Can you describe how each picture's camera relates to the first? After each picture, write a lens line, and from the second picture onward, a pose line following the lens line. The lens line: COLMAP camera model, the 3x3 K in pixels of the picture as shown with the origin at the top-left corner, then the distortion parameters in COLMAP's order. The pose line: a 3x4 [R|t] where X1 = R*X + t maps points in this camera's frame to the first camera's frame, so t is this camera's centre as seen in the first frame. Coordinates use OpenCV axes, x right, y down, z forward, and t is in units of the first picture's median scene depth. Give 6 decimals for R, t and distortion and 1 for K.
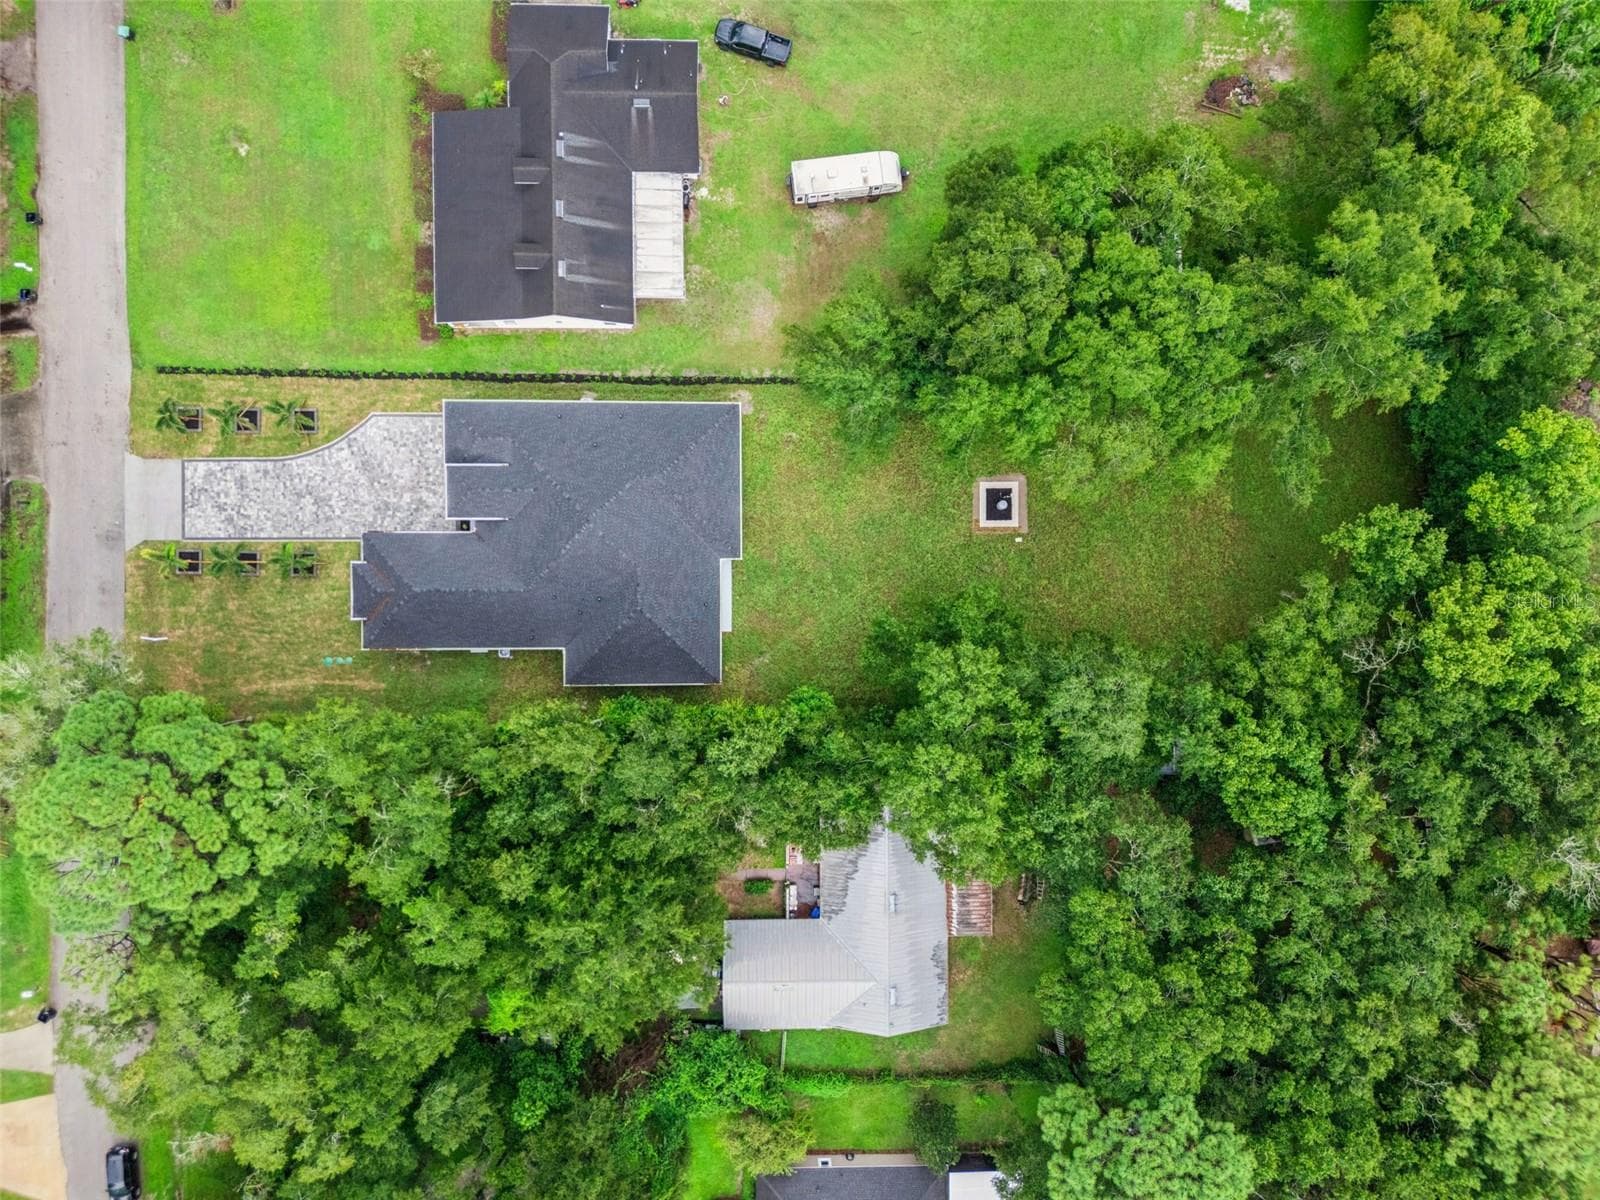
lens RADIAL K [[1167.9, 0, 805.4], [0, 1167.9, 589.6], [0, 0, 1]] dist [0.072500, -0.067816]
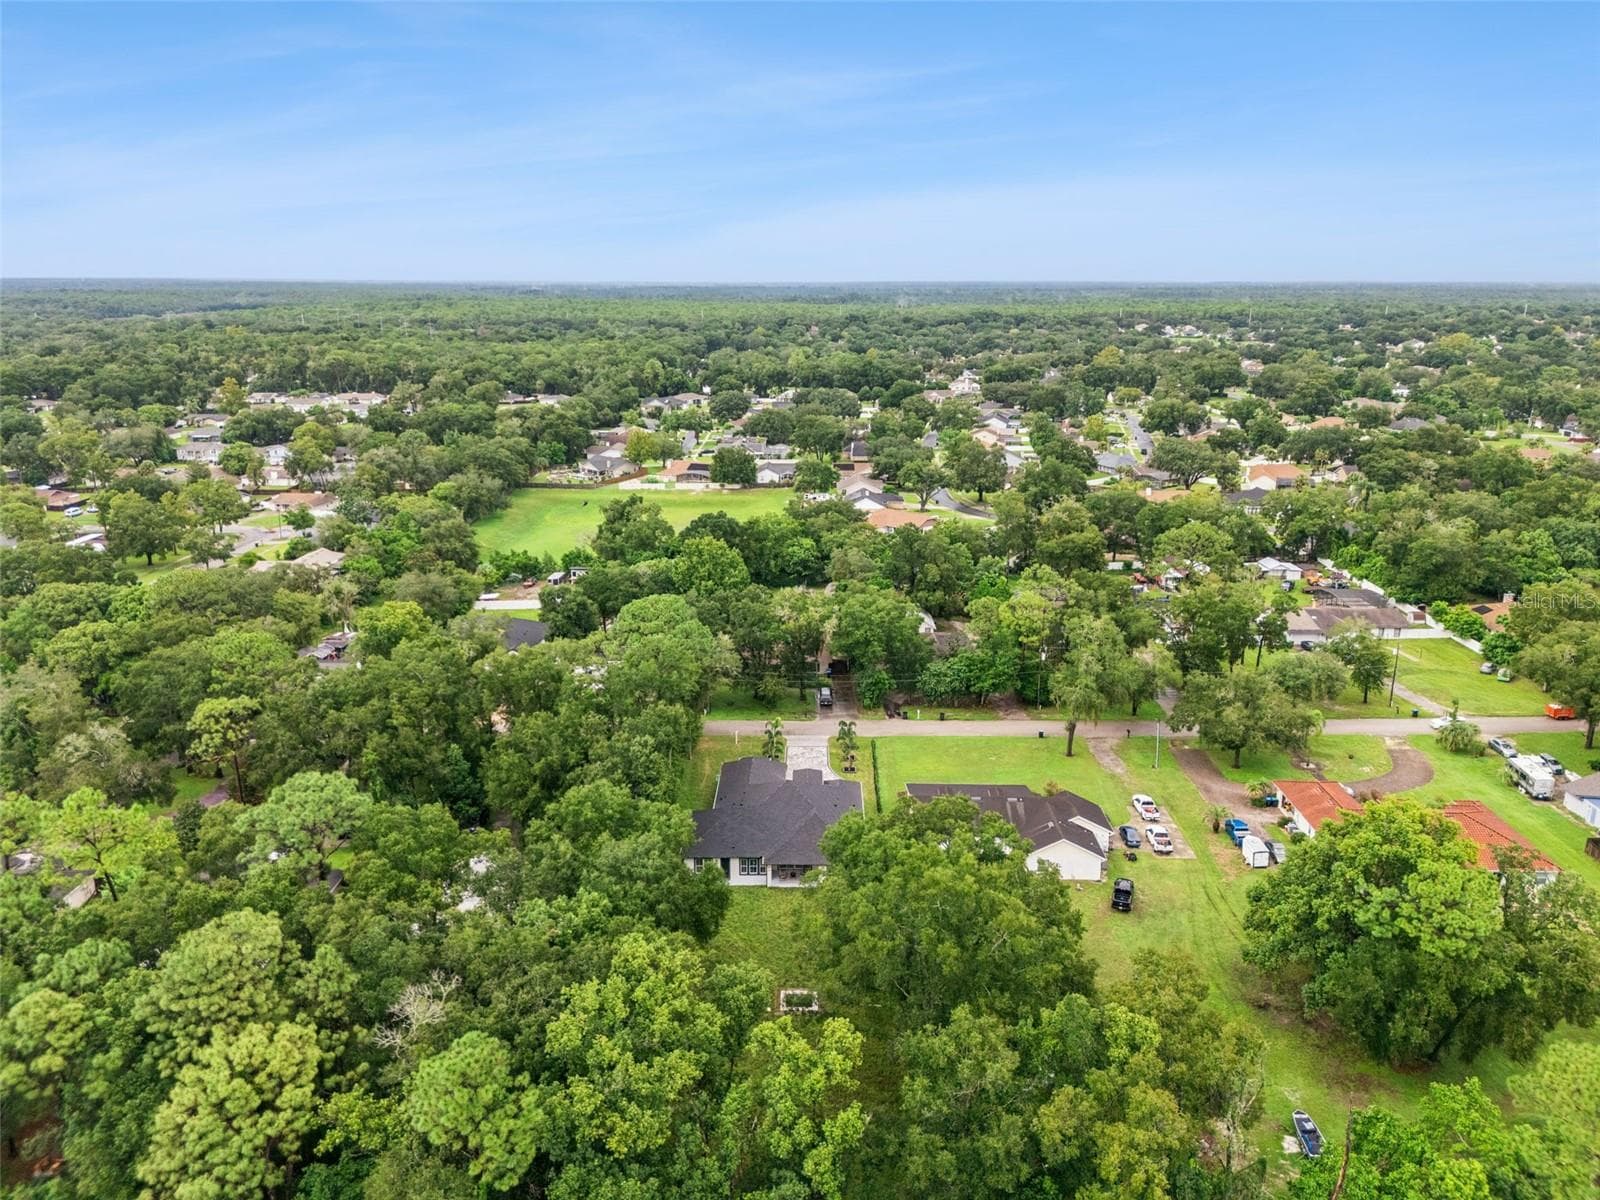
lens RADIAL K [[1167.9, 0, 795.7], [0, 1167.9, 603.6], [0, 0, 1]] dist [0.072500, -0.067816]
pose [[-0.021132, 0.241583, -0.970150, 1.266464], [-0.999666, 0.009350, 0.024103, -0.106890], [0.014894, 0.970335, 0.241304, 0.314293]]
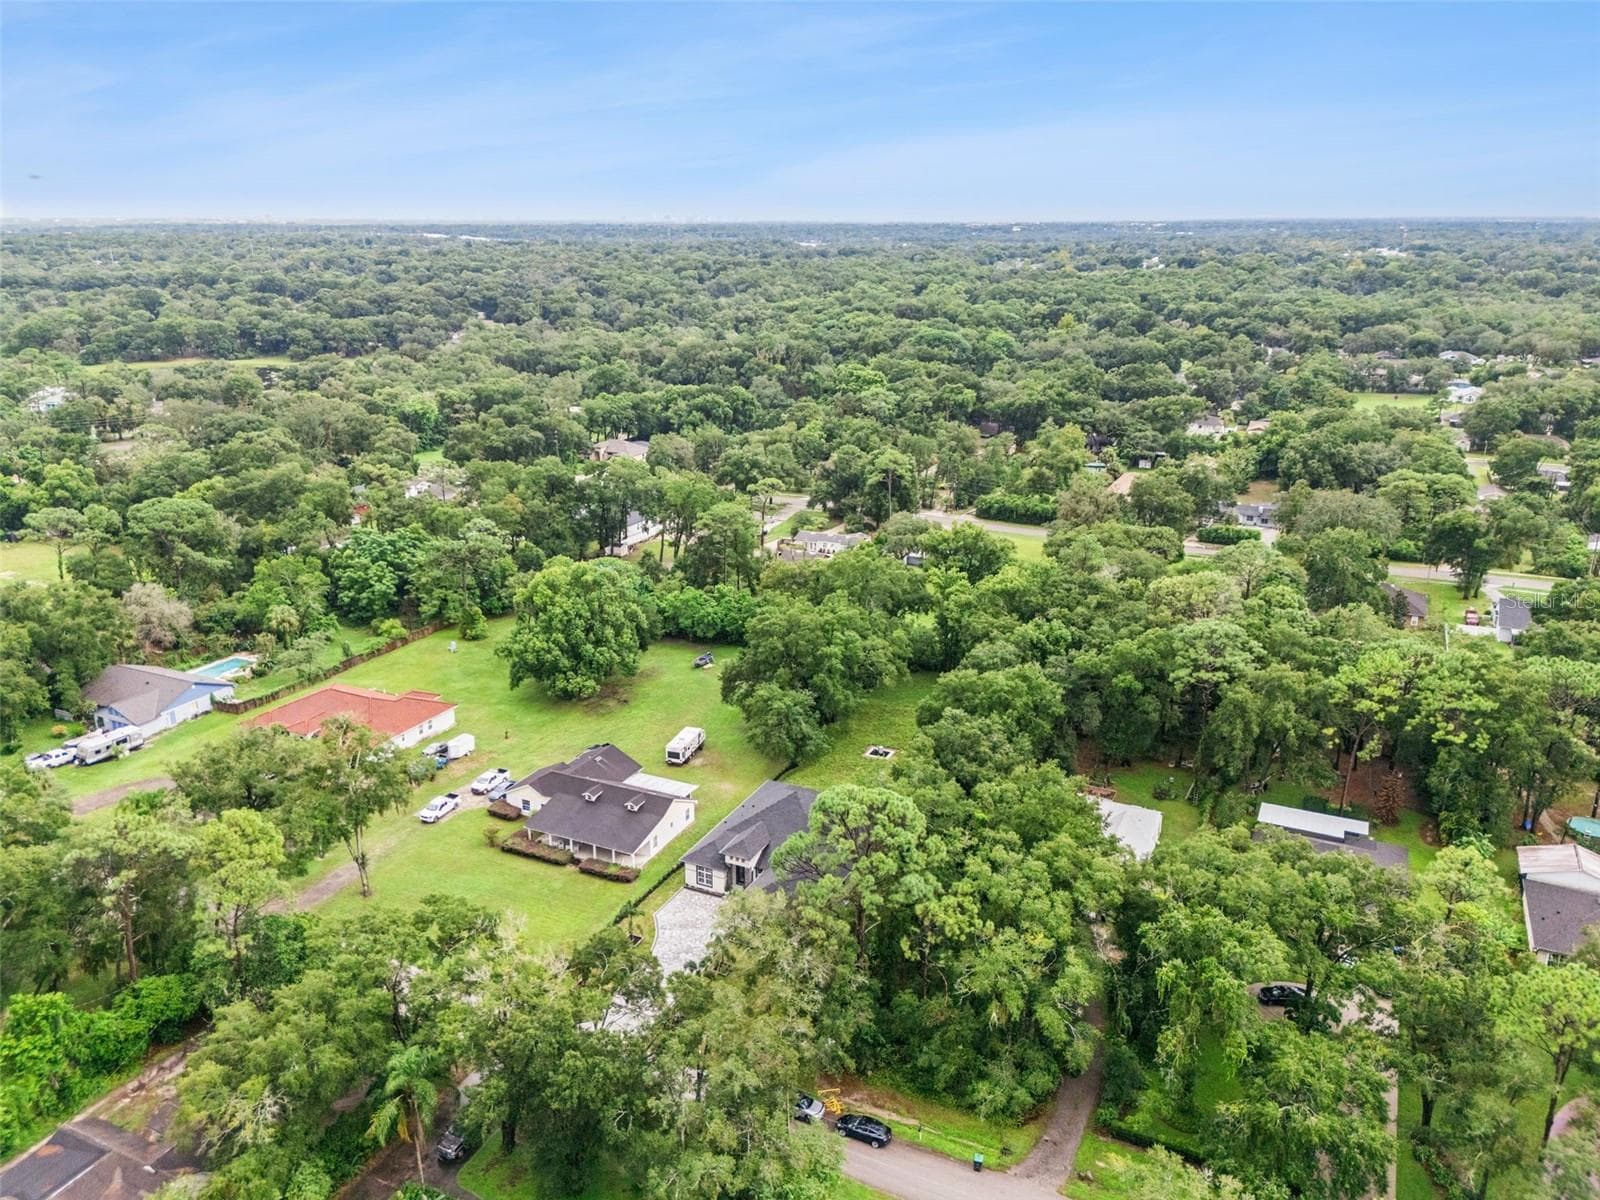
lens RADIAL K [[1167.9, 0, 807.5], [0, 1167.9, 604.1], [0, 0, 1]] dist [0.072500, -0.067816]
pose [[0.433161, -0.309822, 0.846393, -1.370119], [0.901309, 0.144987, -0.408193, 0.541238], [0.003751, 0.939675, 0.342048, 0.164438]]
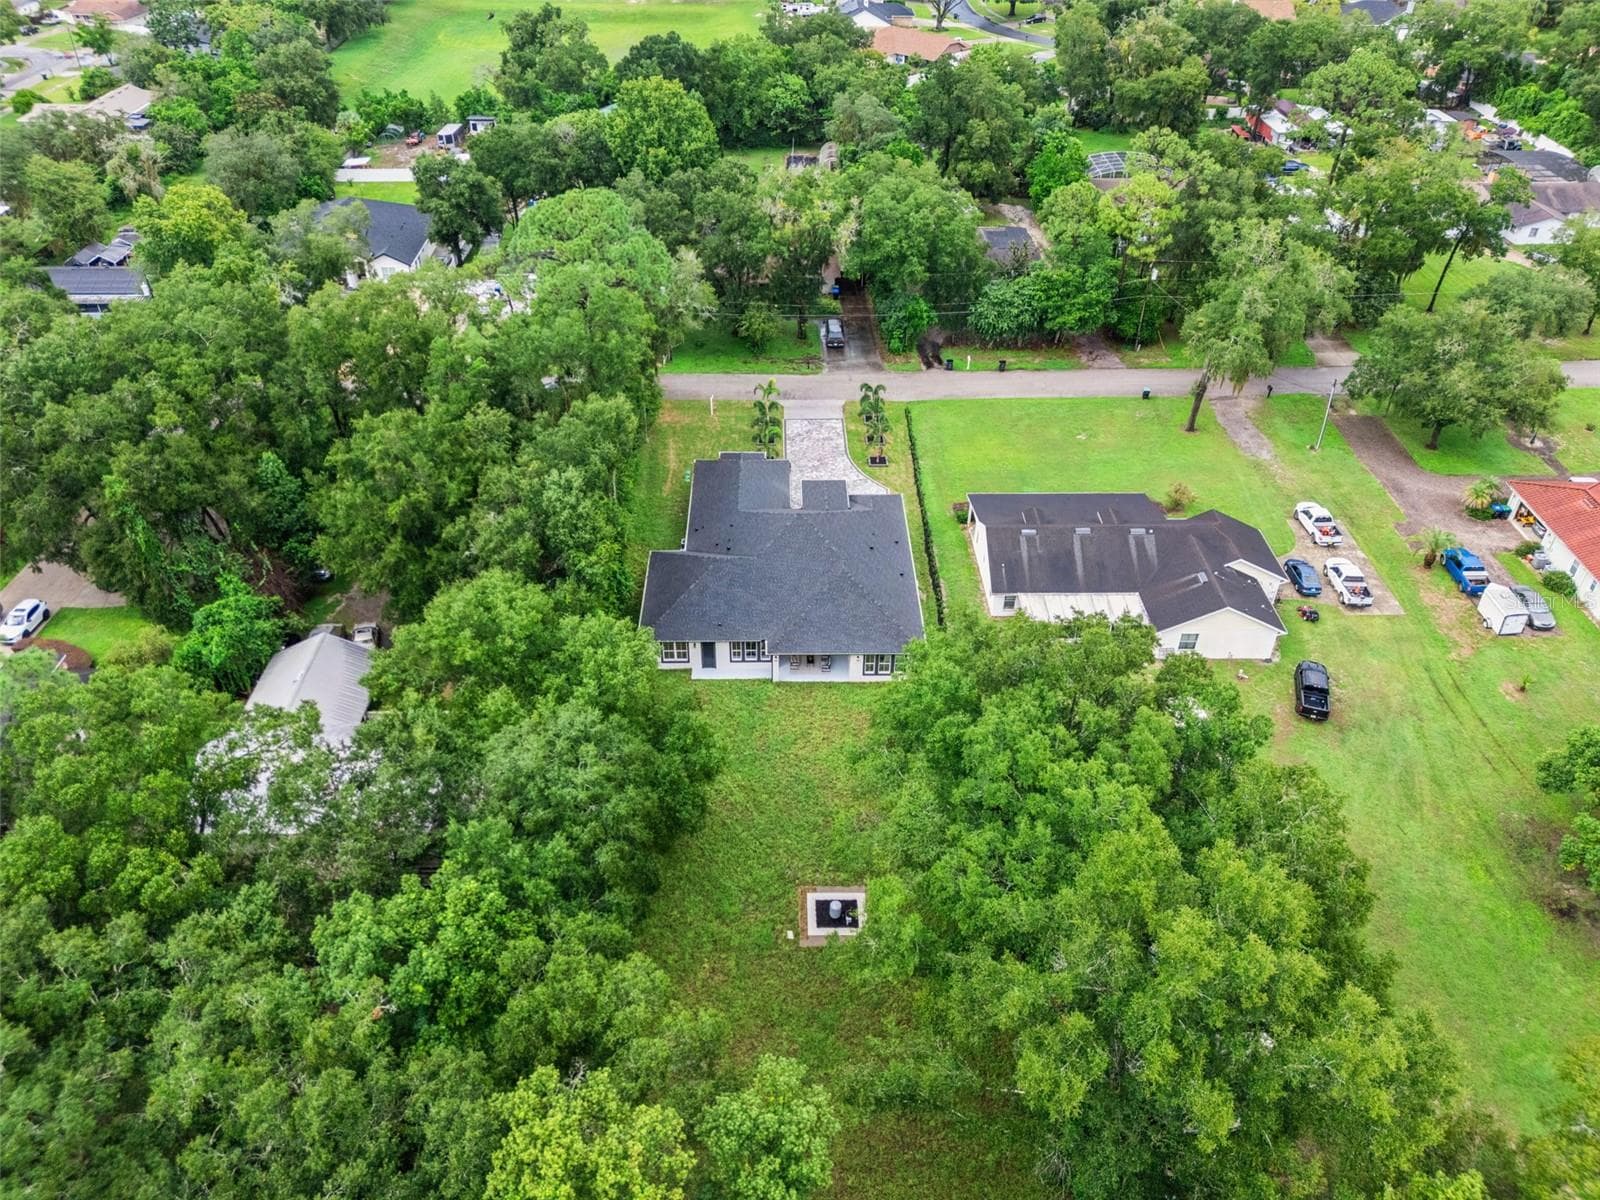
lens RADIAL K [[1167.9, 0, 800.2], [0, 1167.9, 606.8], [0, 0, 1]] dist [0.072500, -0.067816]
pose [[0.014060, 0.583033, -0.812327, 0.678256], [-0.999880, 0.013441, -0.007659, -0.048623], [0.006452, 0.812337, 0.583152, 0.398366]]
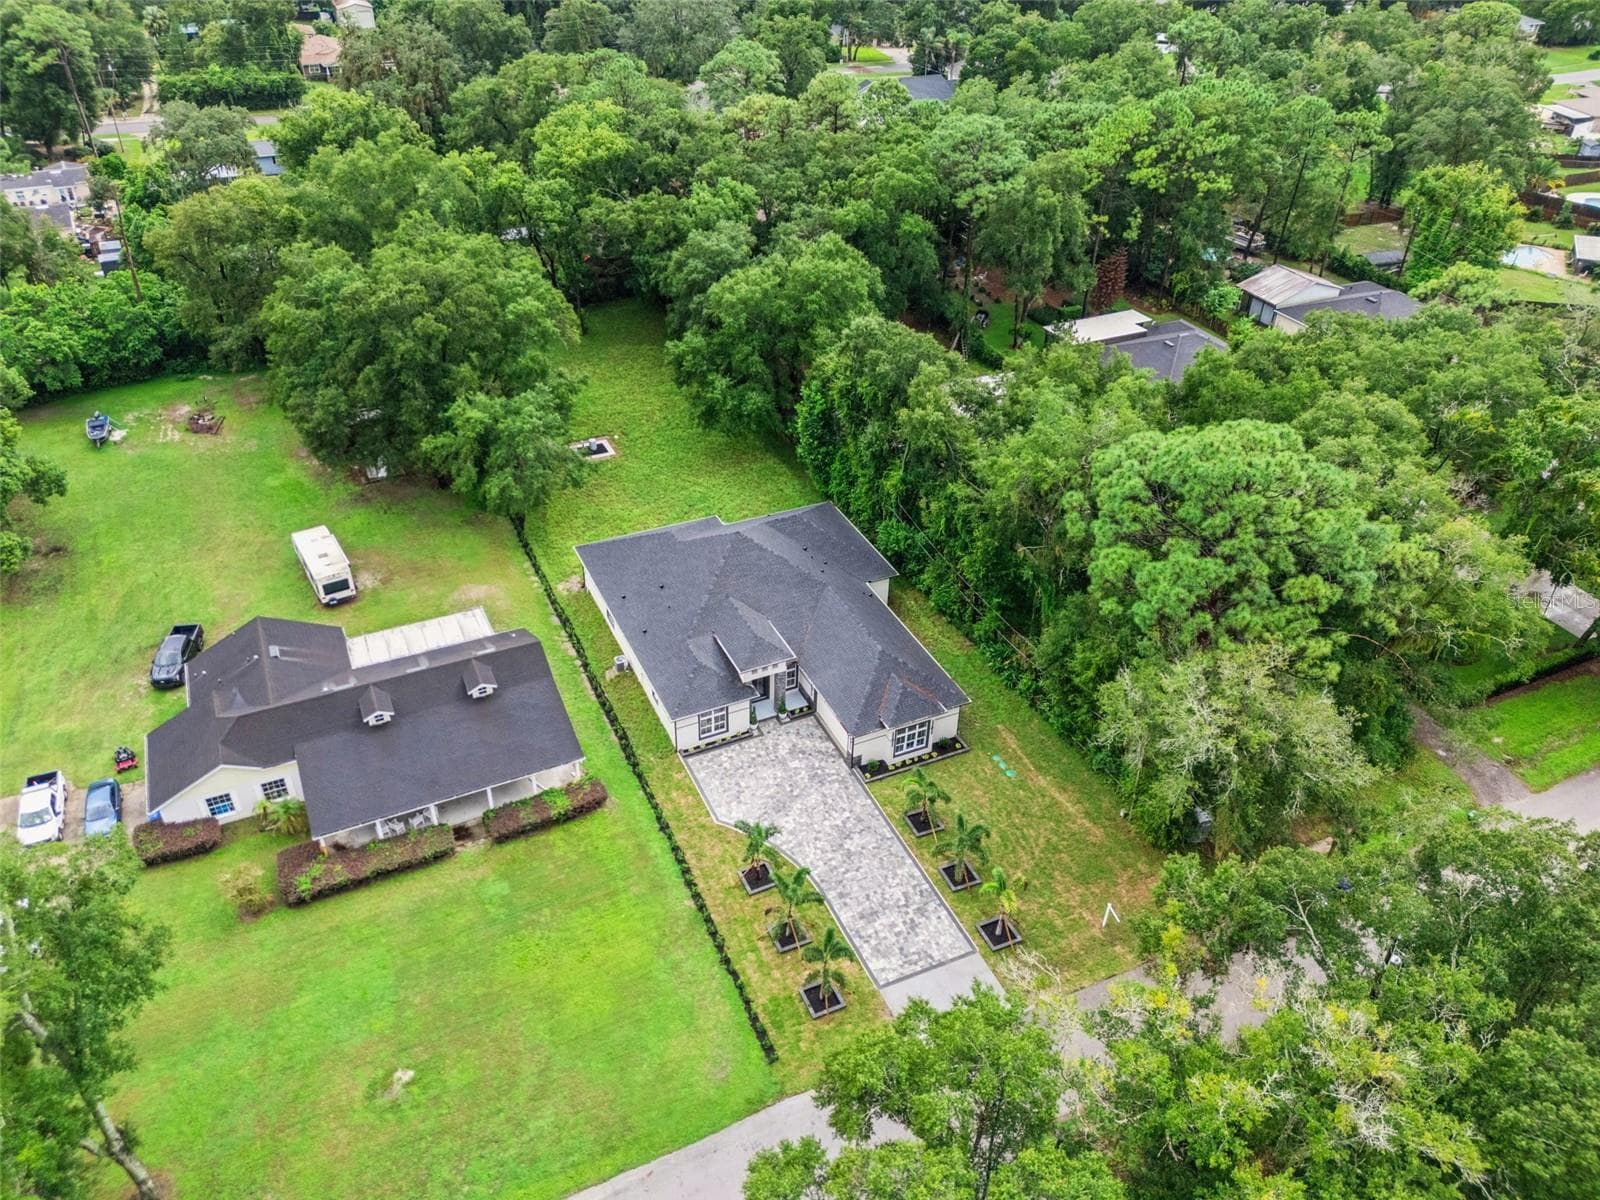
lens RADIAL K [[1167.9, 0, 800.9], [0, 1167.9, 600.8], [0, 0, 1]] dist [0.072500, -0.067816]
pose [[-0.419344, -0.562006, 0.712952, -0.869899], [0.906927, -0.224382, 0.356561, -0.345600], [-0.040415, 0.796117, 0.603792, 0.403490]]
